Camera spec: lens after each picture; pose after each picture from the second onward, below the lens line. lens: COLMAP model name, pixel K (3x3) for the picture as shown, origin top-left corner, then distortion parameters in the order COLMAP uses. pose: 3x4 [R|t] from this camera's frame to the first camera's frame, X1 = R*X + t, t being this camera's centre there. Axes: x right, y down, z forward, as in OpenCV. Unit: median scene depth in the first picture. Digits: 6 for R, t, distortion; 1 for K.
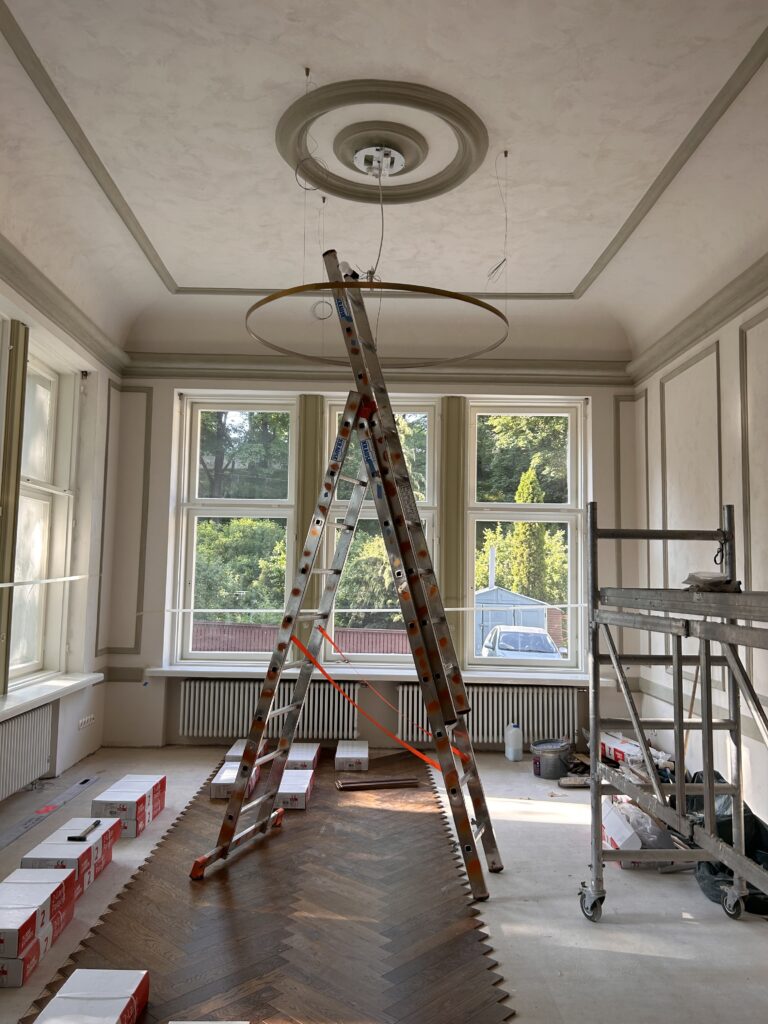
lens RADIAL K [[769.7, 0, 385.9], [0, 769.7, 507.8], [0, 0, 1]] dist [0.009253, -0.021063]
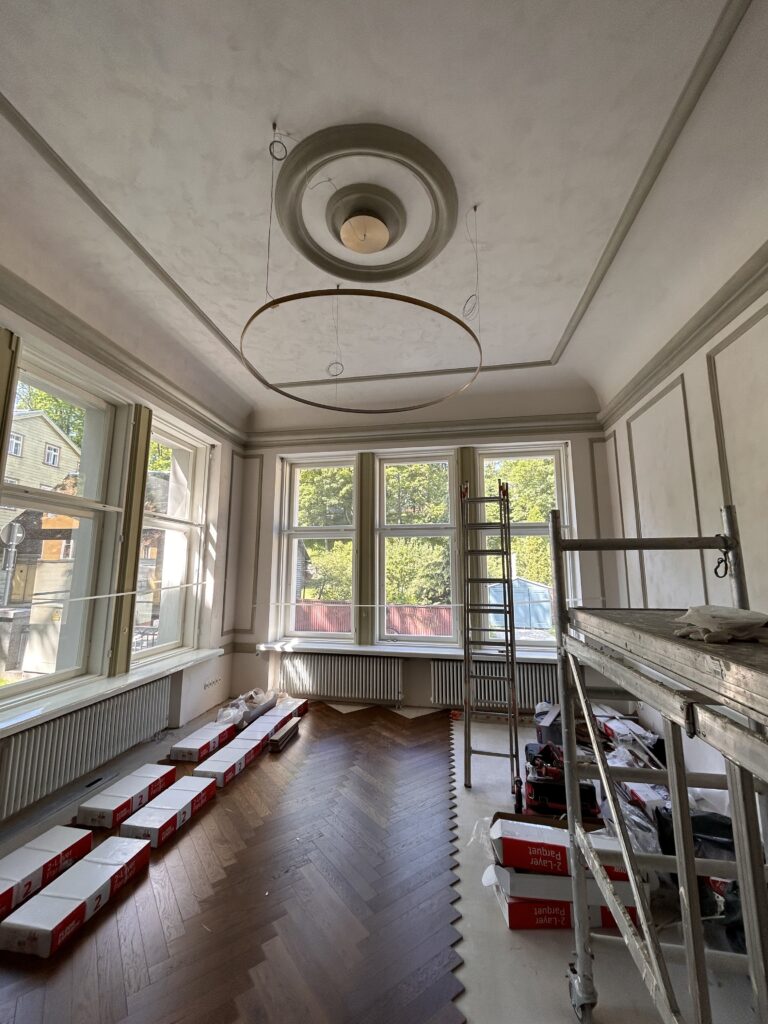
lens RADIAL K [[409.0, 0, 383.9], [0, 409.0, 506.2], [0, 0, 1]] dist [-0.009161, 0.000796]
pose [[0.984109, -0.039271, -0.173170, 0.081203], [0.027659, 0.997235, -0.068967, 0.009062], [0.175399, 0.063082, 0.982474, 0.306982]]
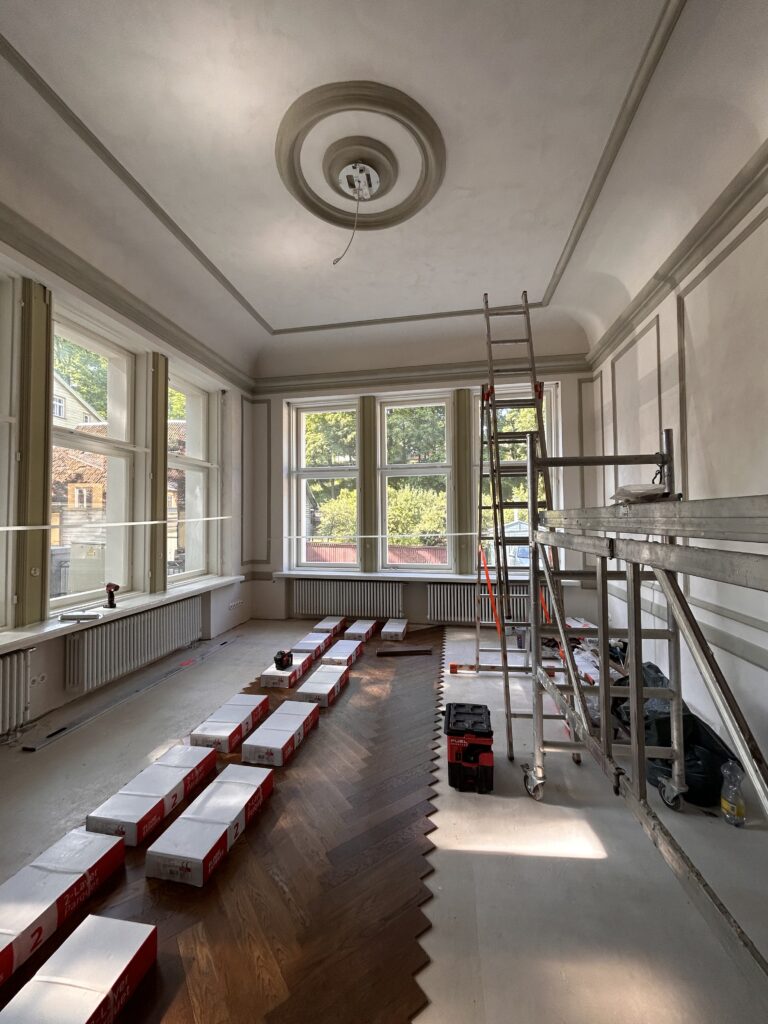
lens RADIAL K [[409.0, 0, 383.7], [0, 409.0, 506.9], [0, 0, 1]] dist [-0.009161, 0.000796]
pose [[0.981029, -0.027341, -0.191925, 0.104923], [0.038832, 0.997655, 0.056365, 0.034250], [0.189934, -0.062749, 0.979790, 0.233225]]
